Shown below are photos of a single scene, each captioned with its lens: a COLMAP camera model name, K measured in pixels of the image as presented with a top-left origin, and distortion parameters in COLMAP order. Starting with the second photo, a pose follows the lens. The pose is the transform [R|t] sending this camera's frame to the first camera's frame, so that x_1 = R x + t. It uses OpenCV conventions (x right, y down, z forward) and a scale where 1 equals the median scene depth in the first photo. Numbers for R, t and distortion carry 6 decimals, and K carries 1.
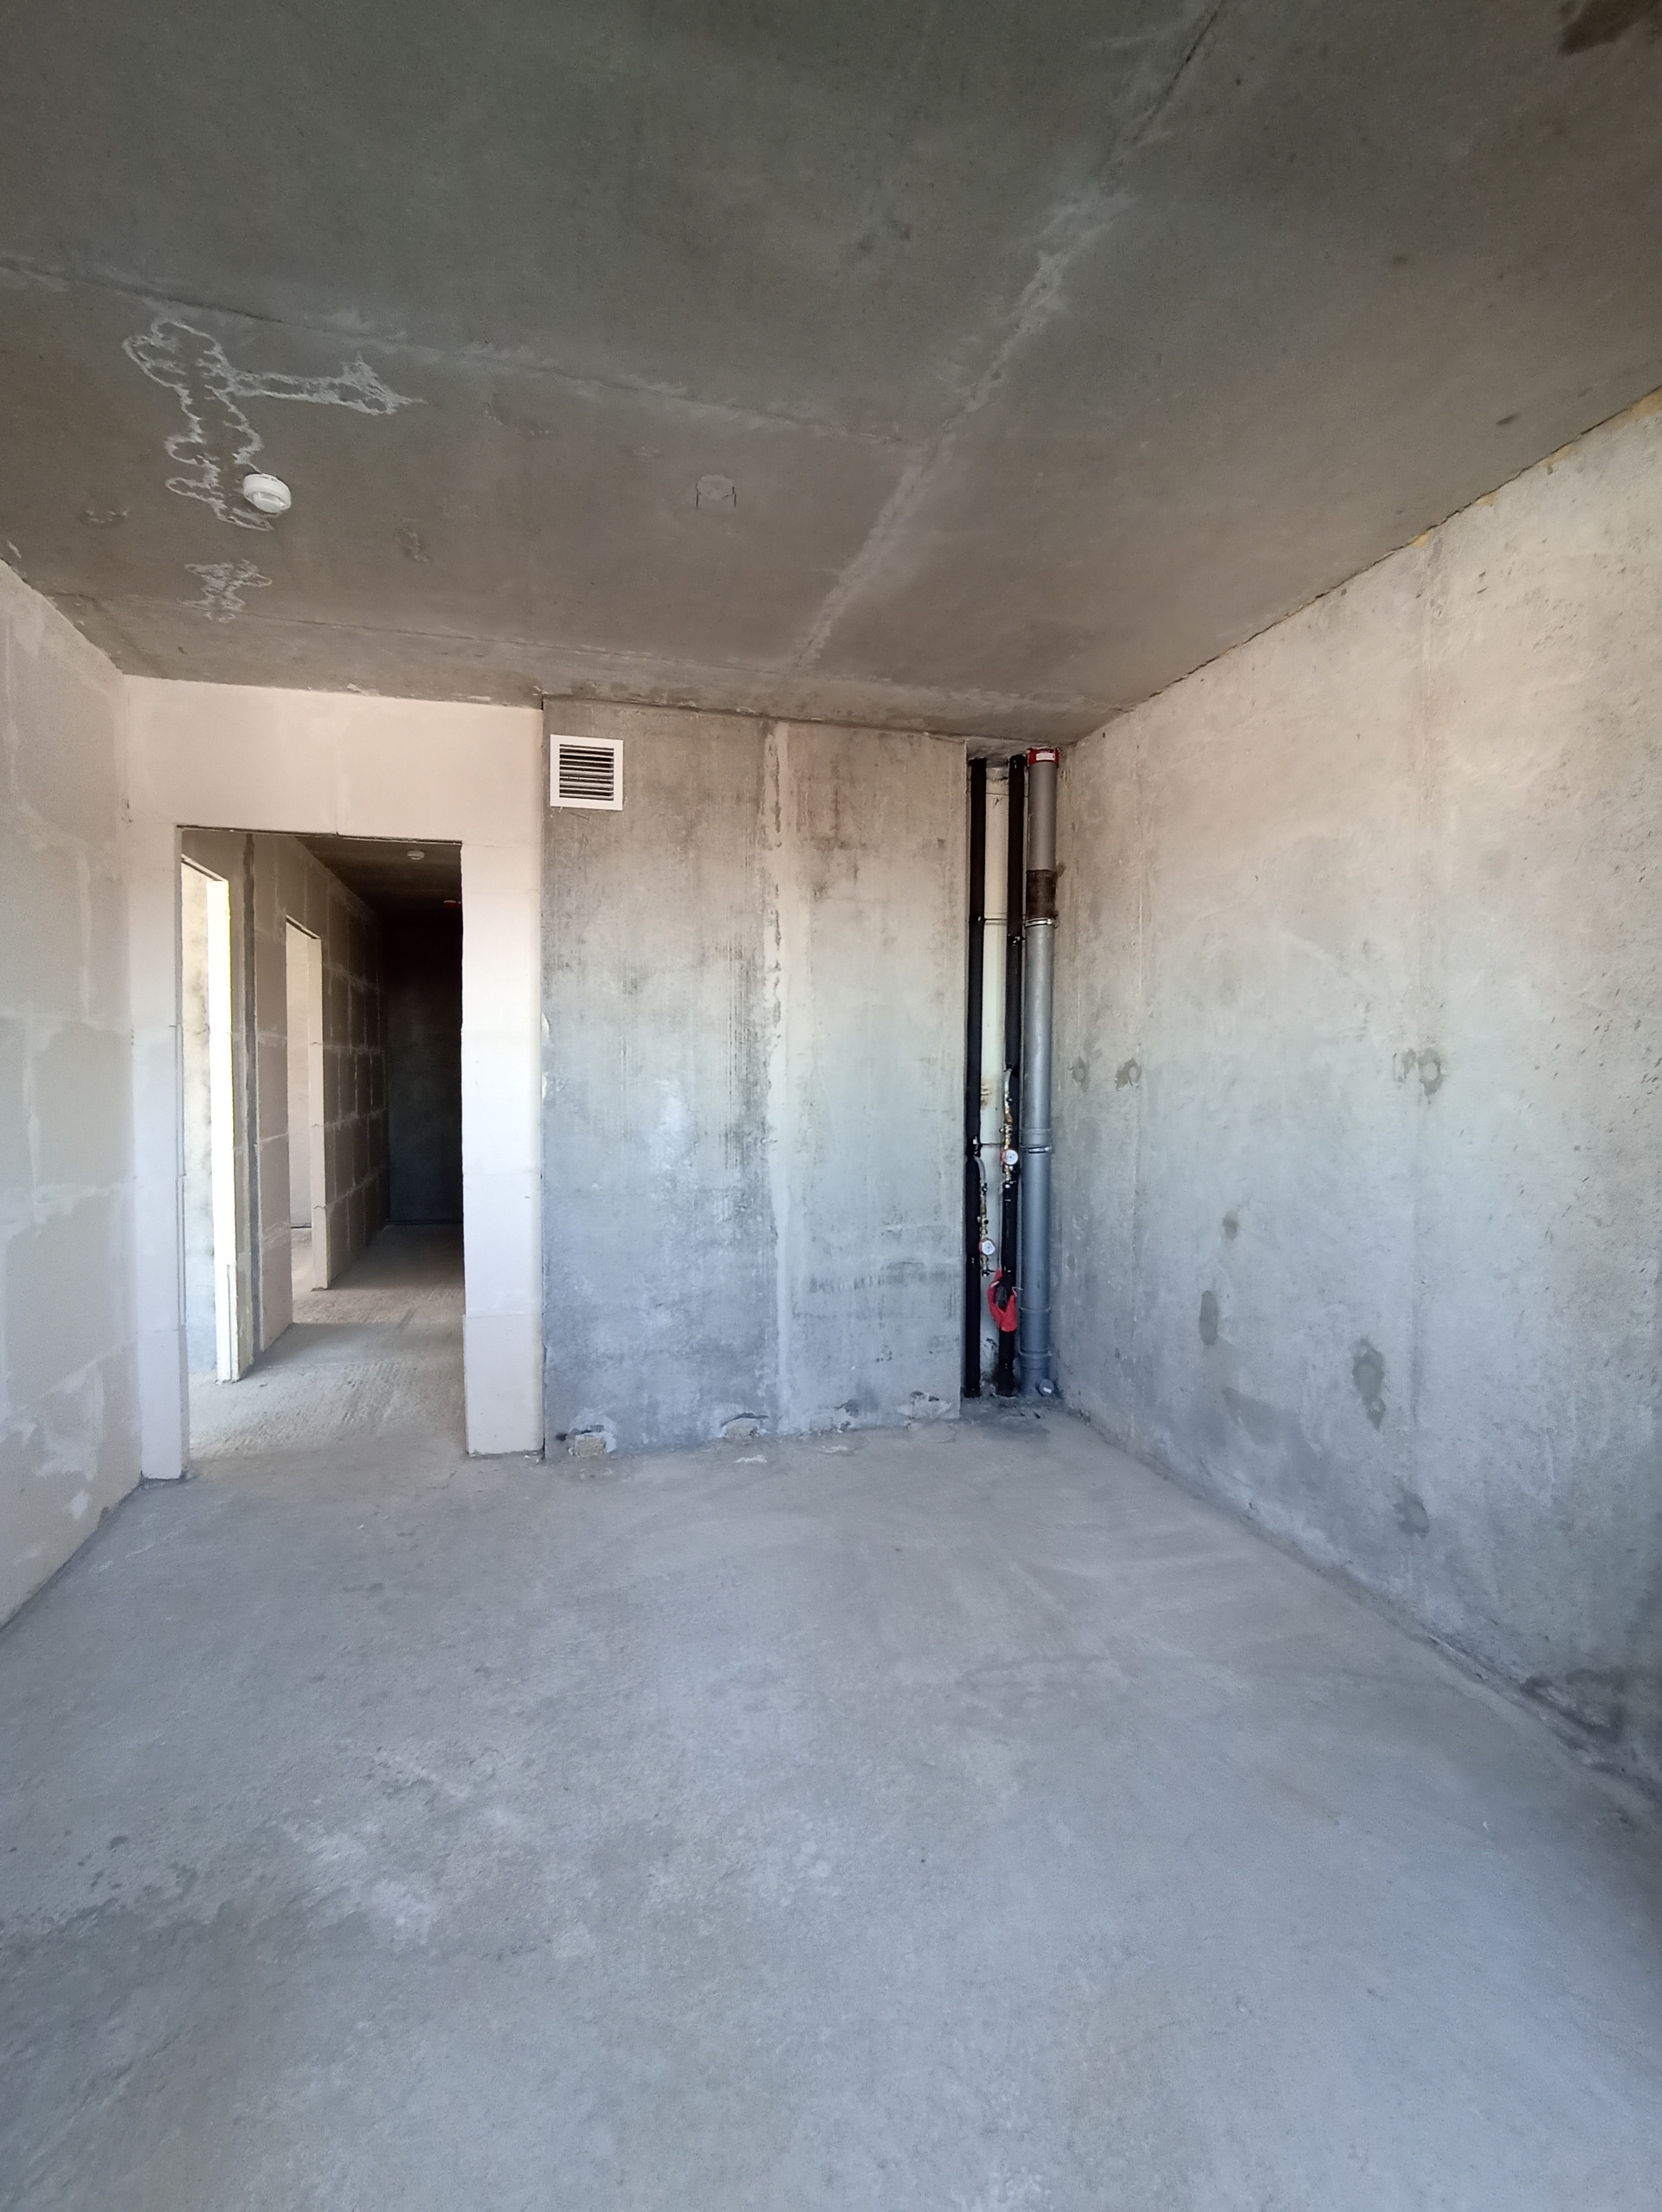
lens RADIAL K [[1016.7, 0, 831.0], [0, 1016.7, 1106.0], [0, 0, 1]] dist [-0.064976, 0.050163]
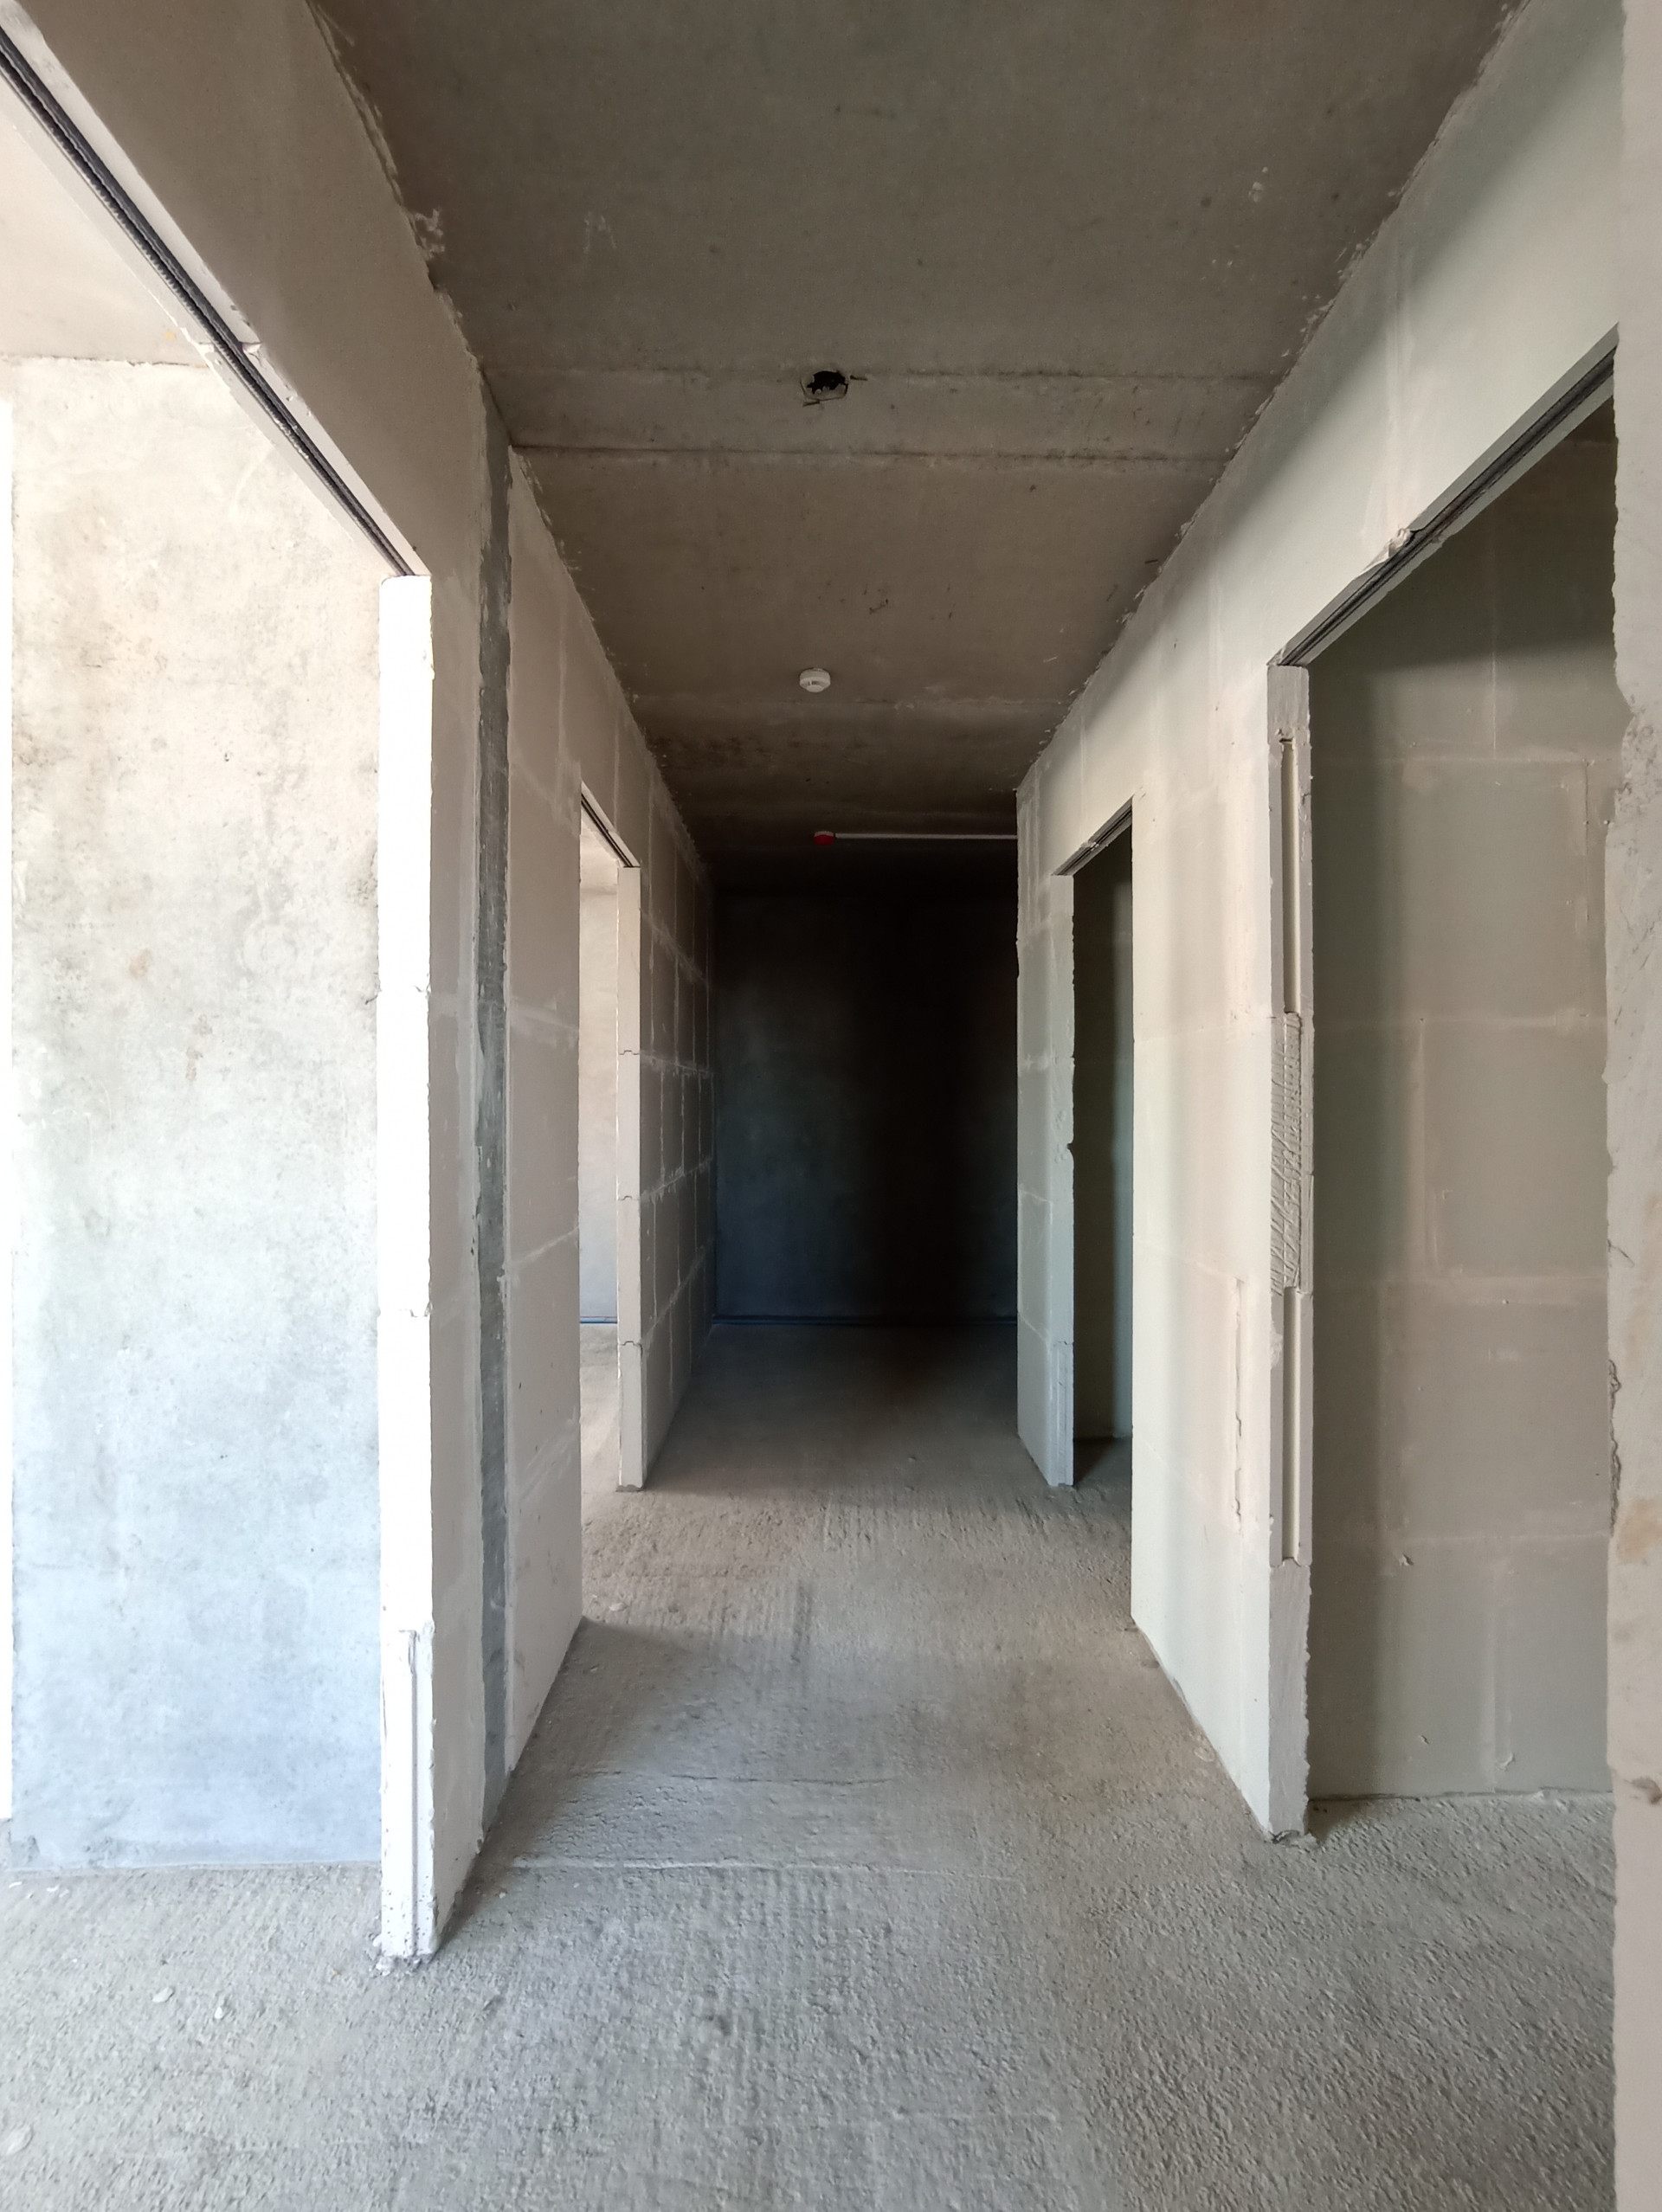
lens RADIAL K [[1016.7, 0, 831.0], [0, 1016.7, 1106.0], [0, 0, 1]] dist [-0.064976, 0.050163]
pose [[0.965394, -0.002804, -0.260782, -0.248793], [-0.005995, 0.999439, -0.032939, -0.013468], [0.260728, 0.033362, 0.964836, 0.468460]]
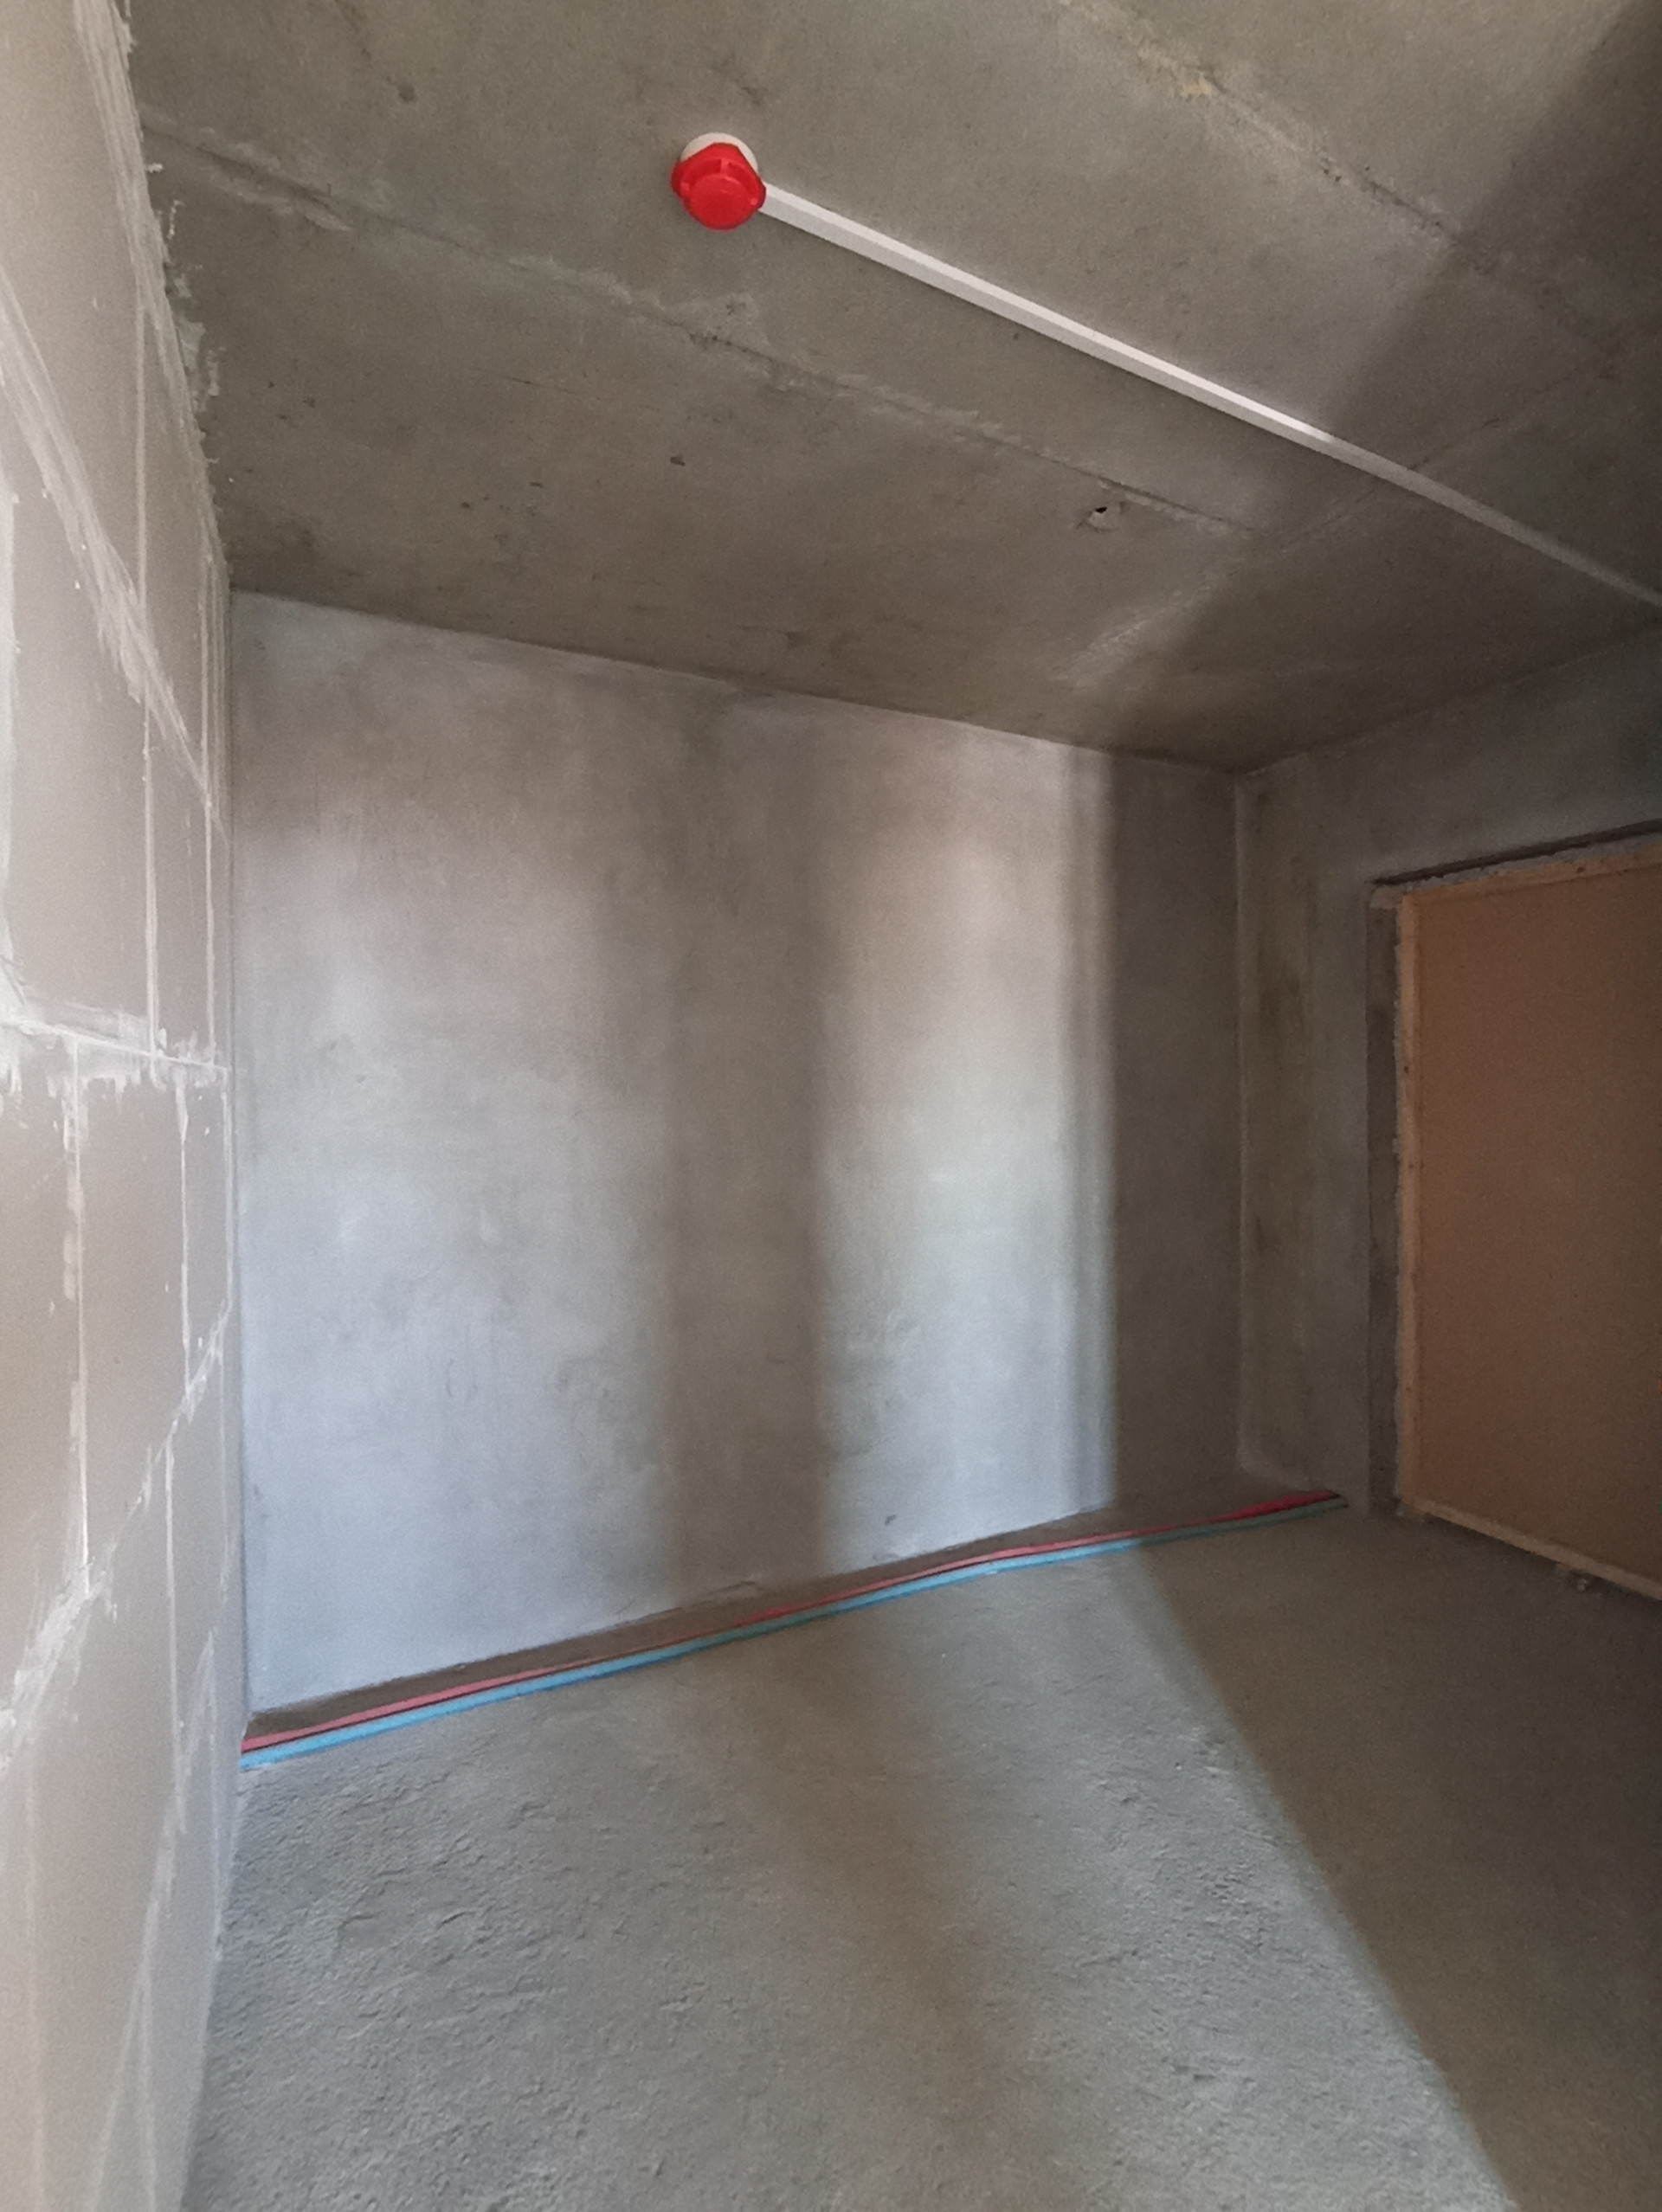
lens RADIAL K [[990.4, 0, 830.0], [0, 990.4, 1116.6], [0, 0, 1]] dist [-0.000248, -0.000024]
pose [[0.983016, -0.016823, 0.182746, -0.471050], [0.018575, 0.999796, -0.007878, -0.053308], [-0.182577, 0.011139, 0.983129, 1.006917]]
